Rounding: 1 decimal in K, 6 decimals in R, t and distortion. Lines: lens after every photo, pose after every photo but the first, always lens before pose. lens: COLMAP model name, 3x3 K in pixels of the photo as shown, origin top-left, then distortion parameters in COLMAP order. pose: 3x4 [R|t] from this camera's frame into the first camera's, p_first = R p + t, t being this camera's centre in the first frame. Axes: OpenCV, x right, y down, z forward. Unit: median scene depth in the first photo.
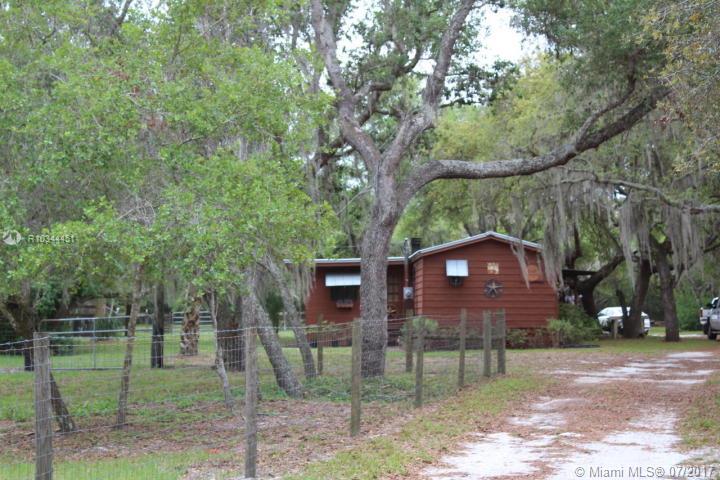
lens RADIAL K [[1559.6, 0, 359.4], [0, 1559.6, 240.7], [0, 0, 1]] dist [0.051171, 0.000000]
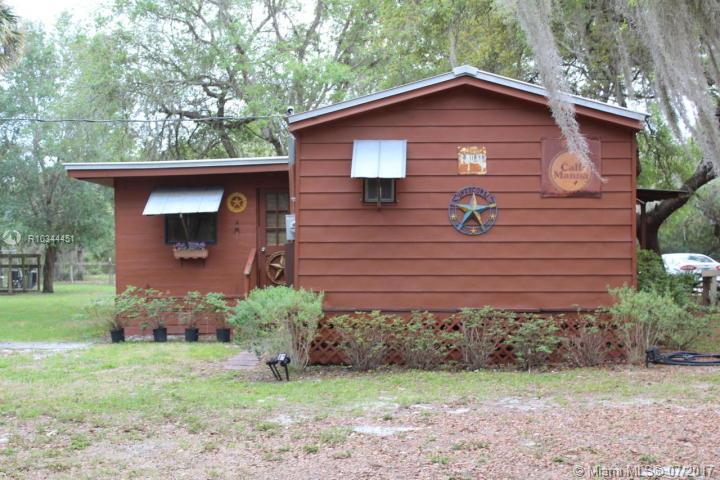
lens RADIAL K [[1424.9, 0, 360.6], [0, 1424.9, 240.1], [0, 0, 1]] dist [-0.068983, 0.000000]
pose [[0.999742, -0.005296, -0.022093, 0.065309], [0.006049, 0.999398, 0.034161, 0.025558], [0.021899, -0.034285, 0.999172, 0.638366]]
